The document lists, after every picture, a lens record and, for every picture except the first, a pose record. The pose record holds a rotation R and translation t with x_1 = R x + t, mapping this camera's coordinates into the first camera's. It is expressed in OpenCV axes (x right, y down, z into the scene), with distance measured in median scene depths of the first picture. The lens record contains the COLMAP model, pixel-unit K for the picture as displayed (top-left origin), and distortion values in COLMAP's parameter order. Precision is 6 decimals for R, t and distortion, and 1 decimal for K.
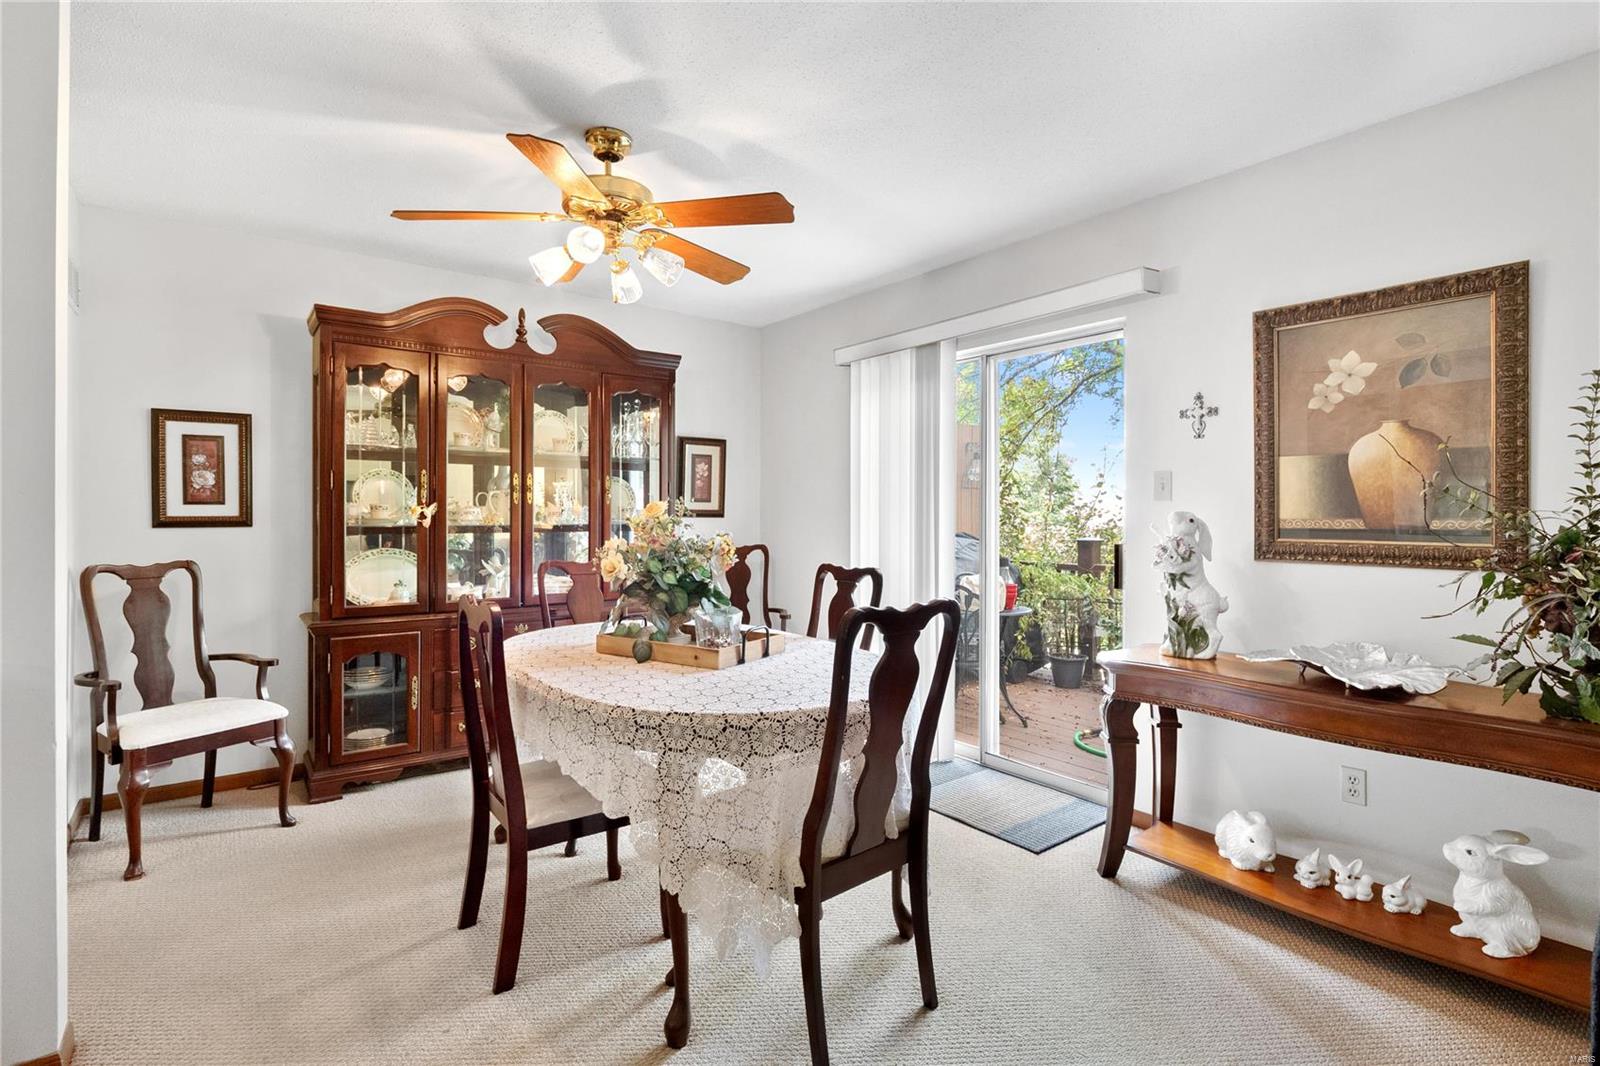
lens RADIAL K [[767.1, 0, 803.2], [0, 767.1, 519.0], [0, 0, 1]] dist [-0.002071, -0.001242]
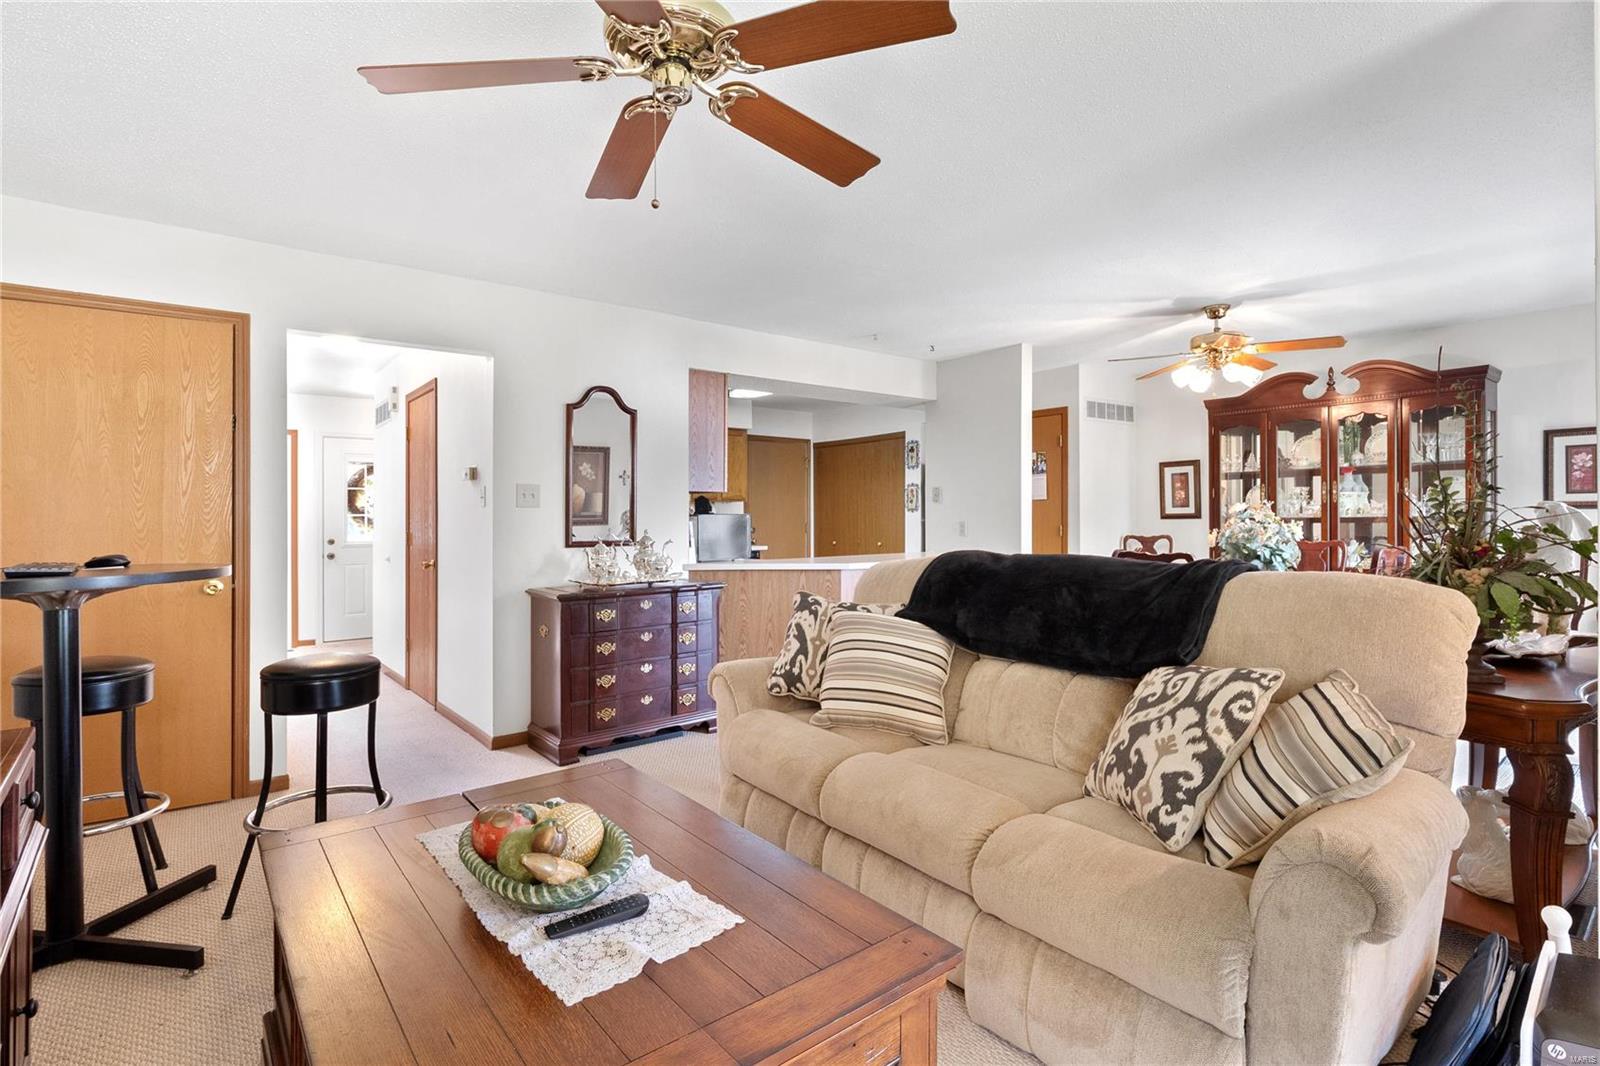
lens RADIAL K [[767.1, 0, 800.1], [0, 767.1, 526.1], [0, 0, 1]] dist [-0.002071, -0.001242]
pose [[0.016778, 0.005563, -0.999844, 1.180093], [0.005524, 0.999969, 0.005657, 0.012101], [0.999844, -0.005618, 0.016747, -0.023459]]
